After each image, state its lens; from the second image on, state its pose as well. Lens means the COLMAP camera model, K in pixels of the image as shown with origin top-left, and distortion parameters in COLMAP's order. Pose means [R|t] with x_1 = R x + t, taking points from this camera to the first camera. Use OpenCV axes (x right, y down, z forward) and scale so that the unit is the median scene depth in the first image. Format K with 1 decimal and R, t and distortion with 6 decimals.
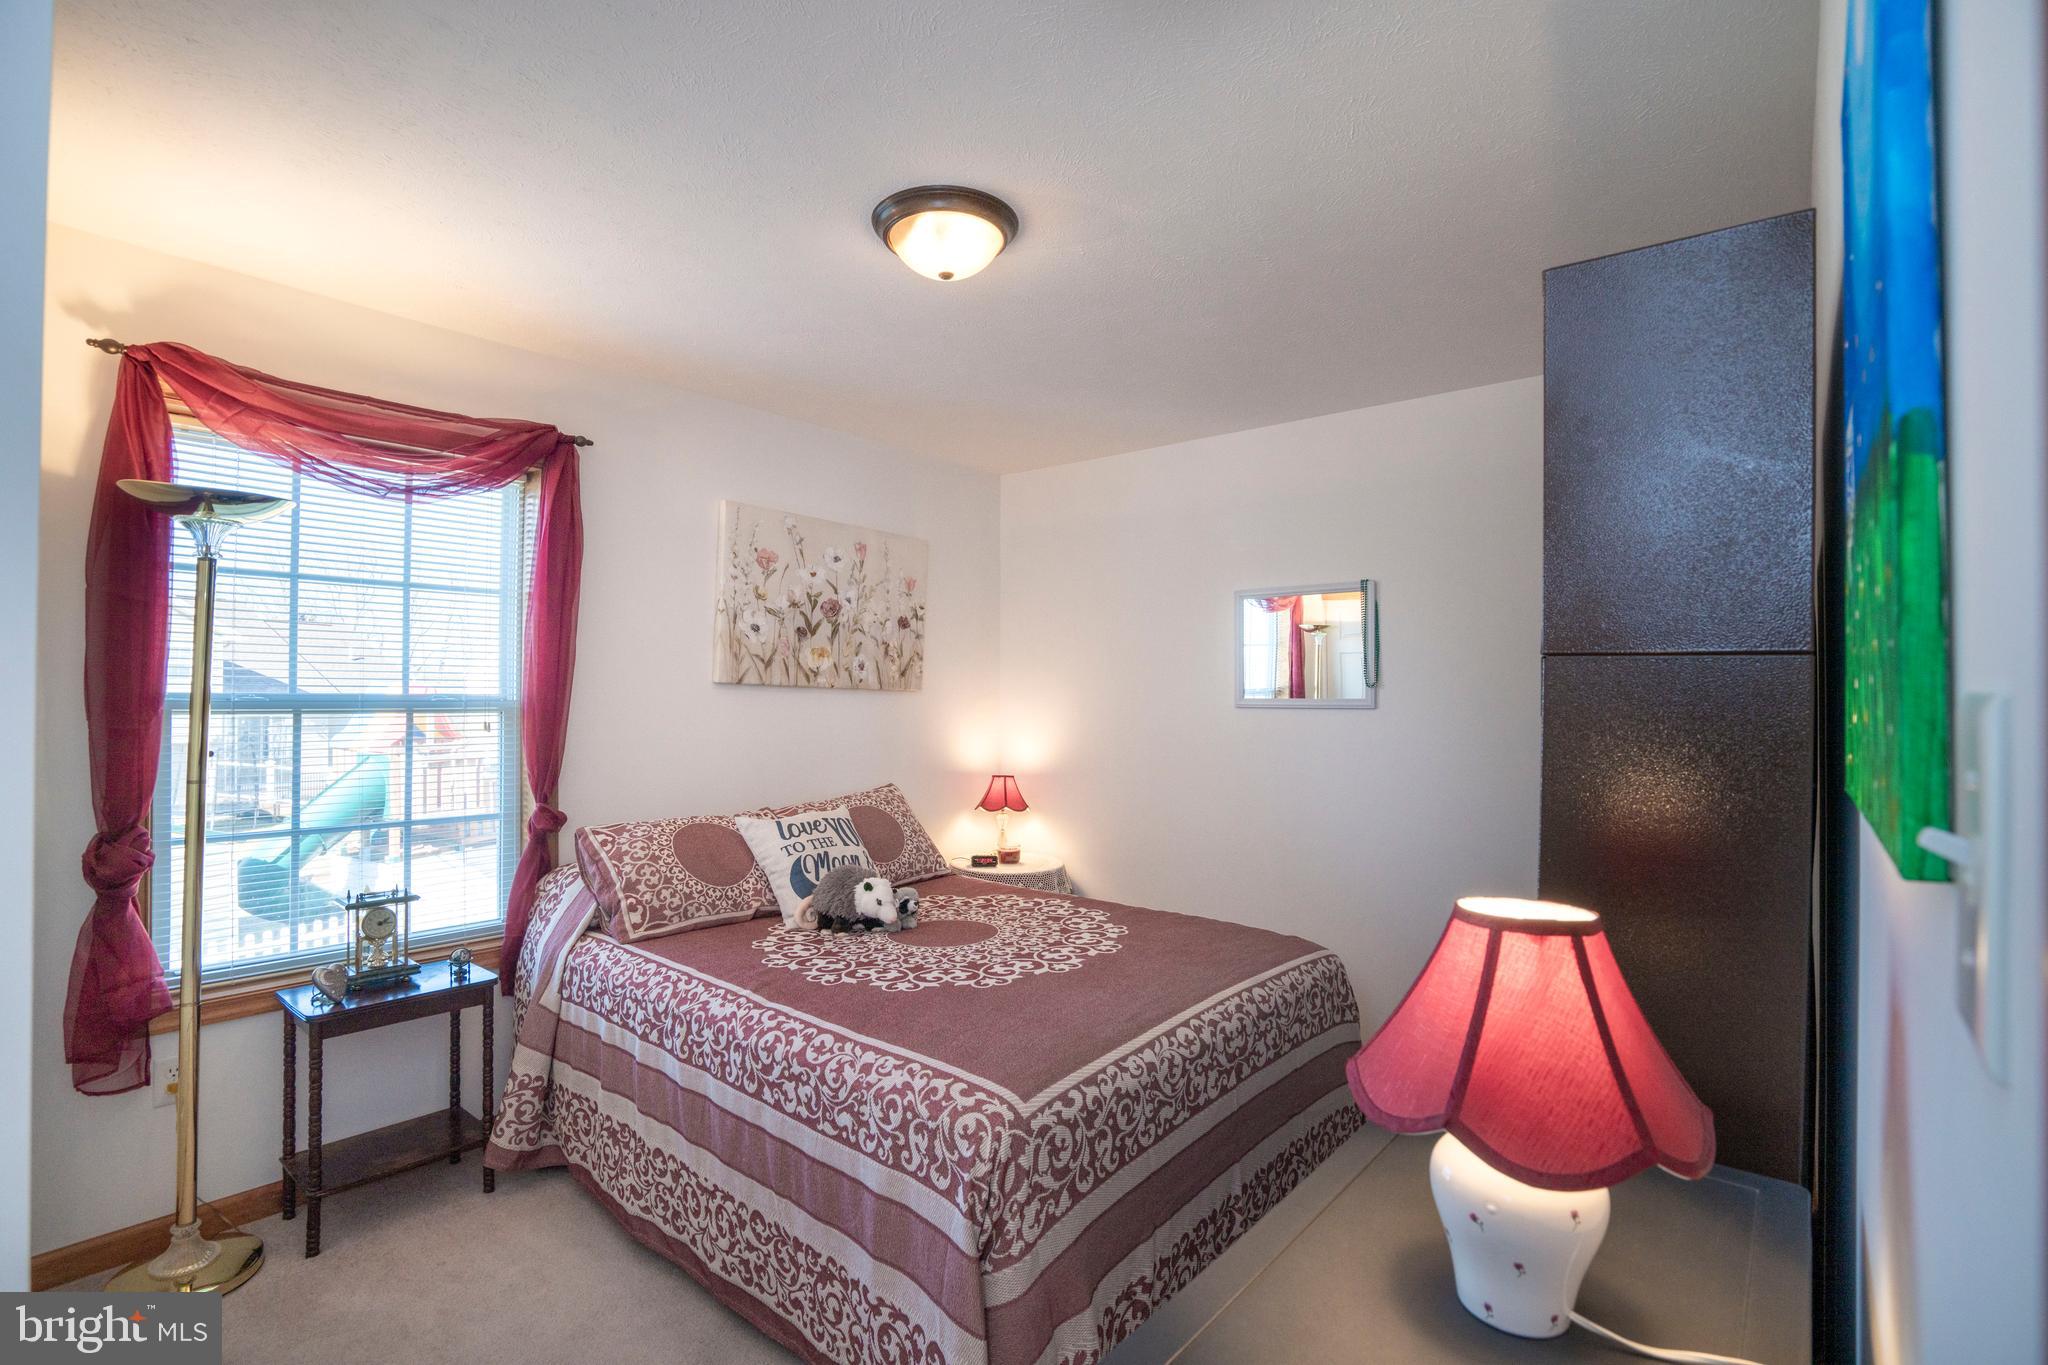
lens RADIAL K [[947.1, 0, 1016.9], [0, 947.1, 688.5], [0, 0, 1]] dist [-0.061412, 0.026172]
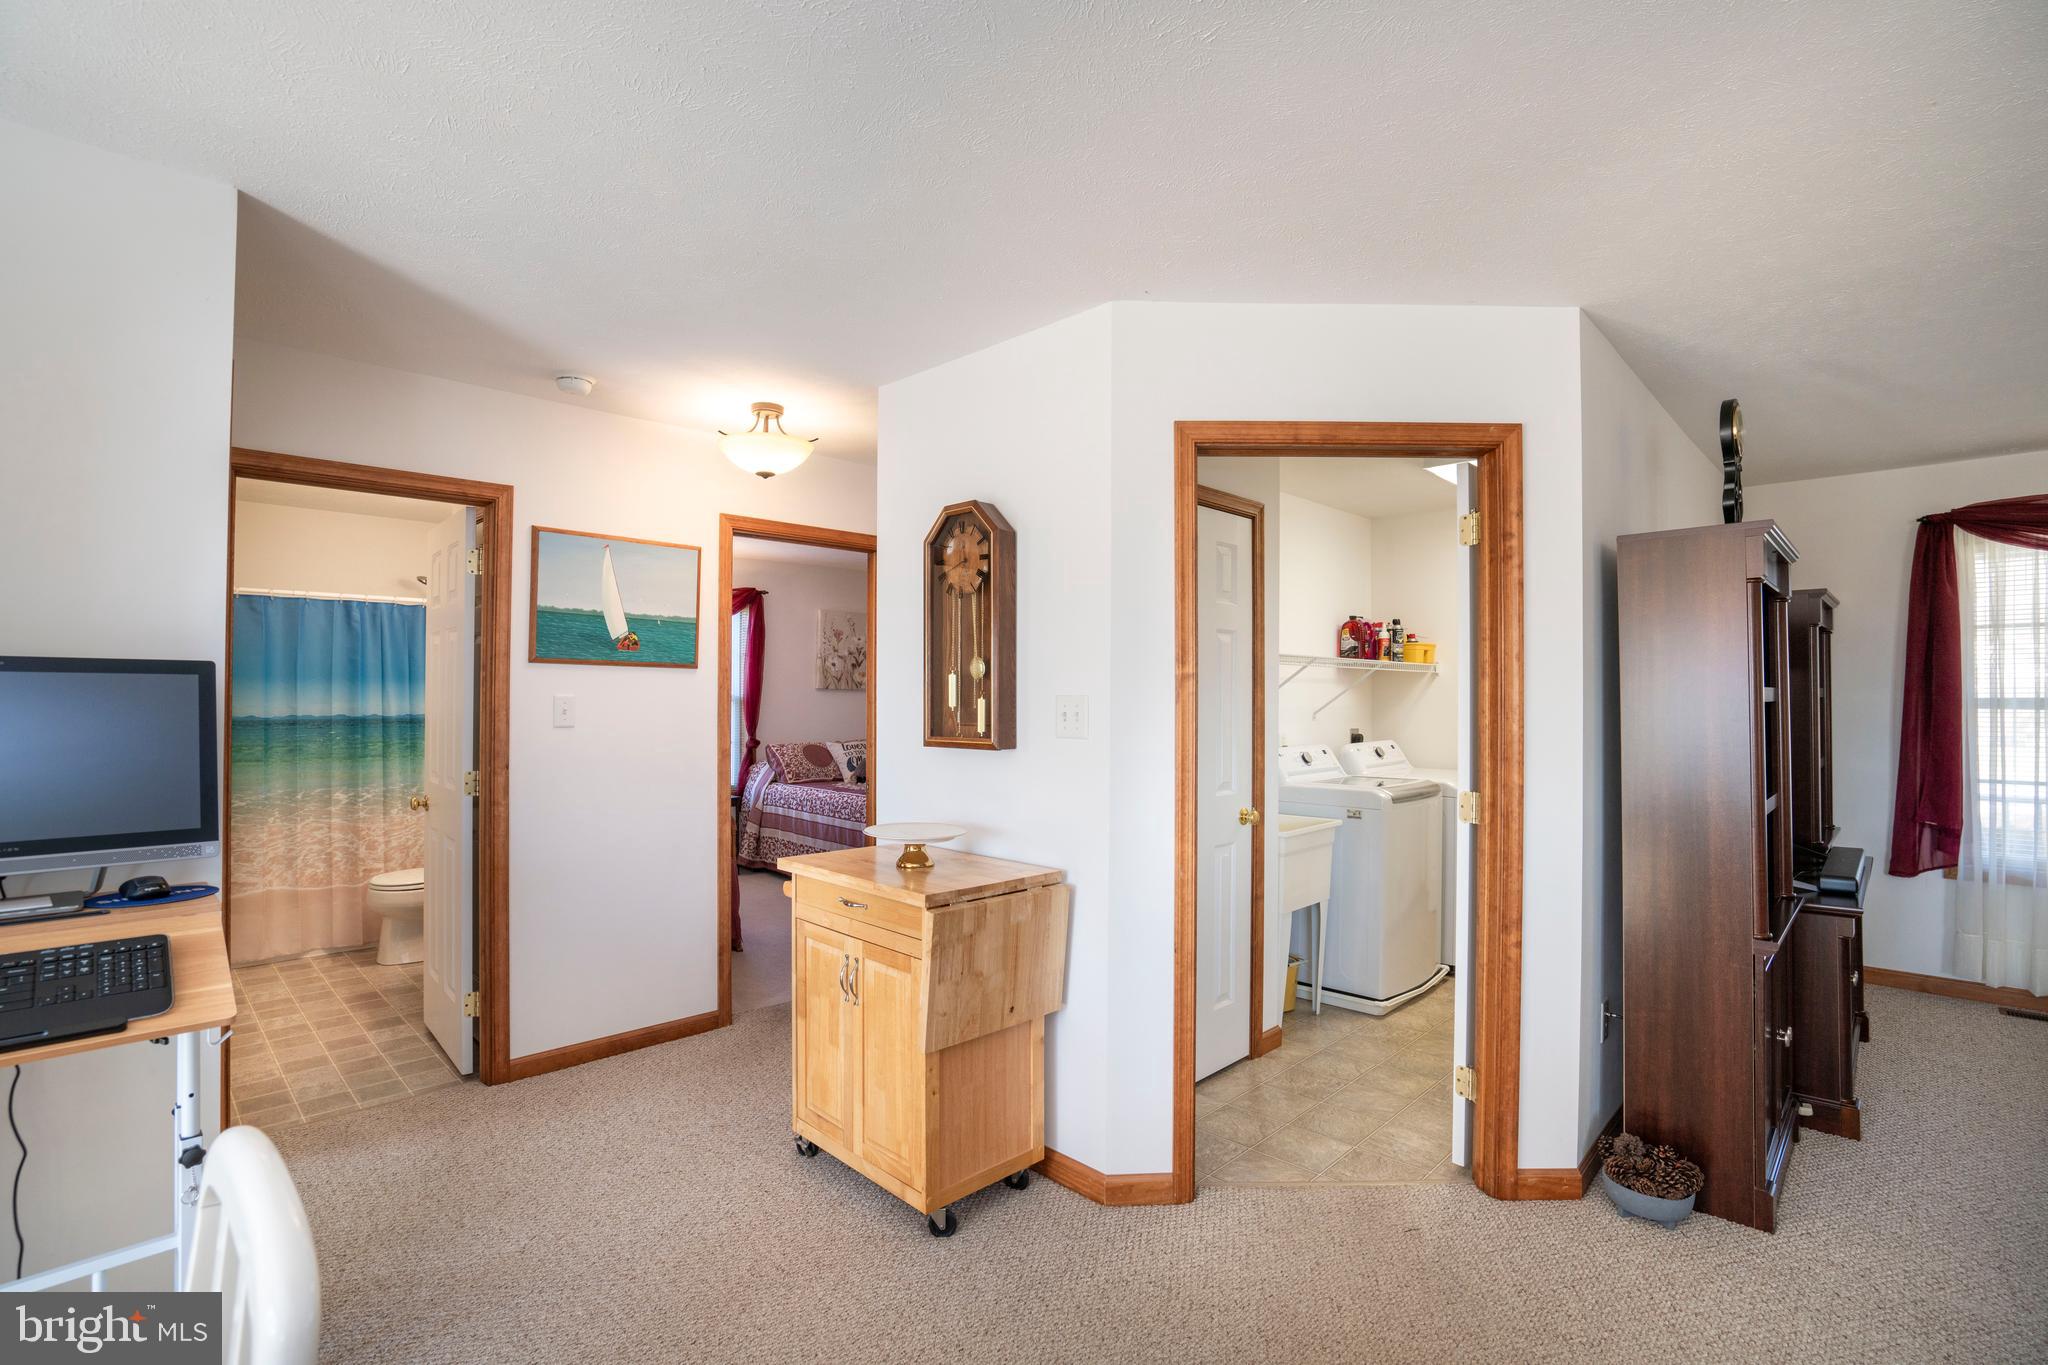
lens RADIAL K [[947.1, 0, 1016.9], [0, 947.1, 688.5], [0, 0, 1]] dist [-0.061412, 0.026172]
pose [[0.996724, -0.001214, -0.080865, 0.482292], [0.001486, 0.999993, 0.003300, -0.017547], [0.080861, -0.003409, 0.996720, -1.716753]]
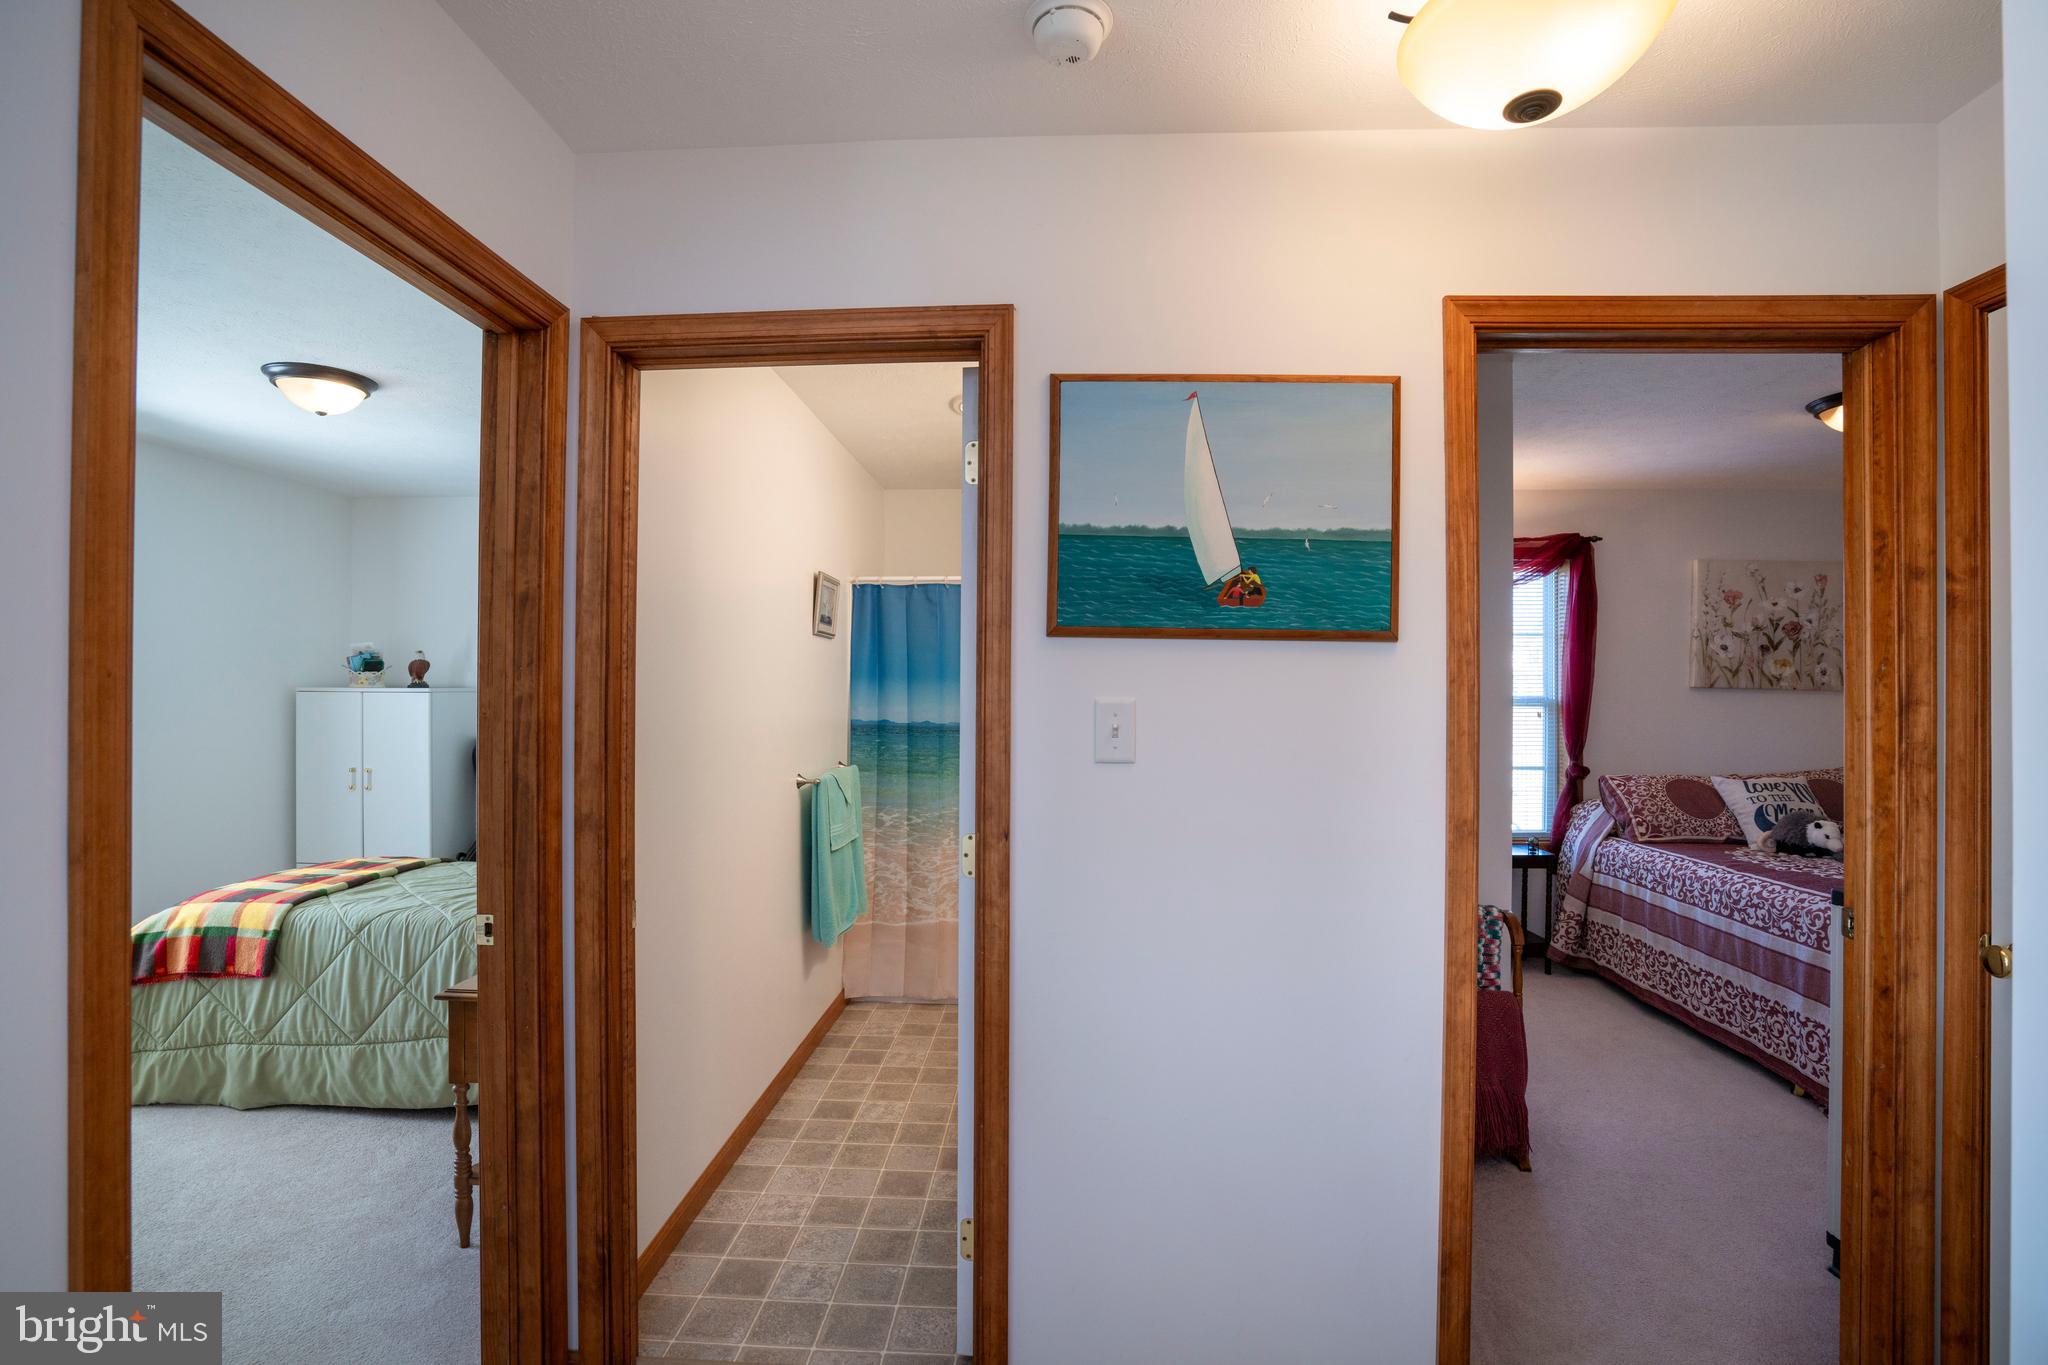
lens RADIAL K [[947.1, 0, 1016.9], [0, 947.1, 688.5], [0, 0, 1]] dist [-0.061412, 0.026172]
pose [[0.608439, -0.006952, -0.793570, 0.229339], [0.007874, 0.999965, -0.002722, -0.010778], [0.793561, -0.004592, 0.608473, -0.905550]]
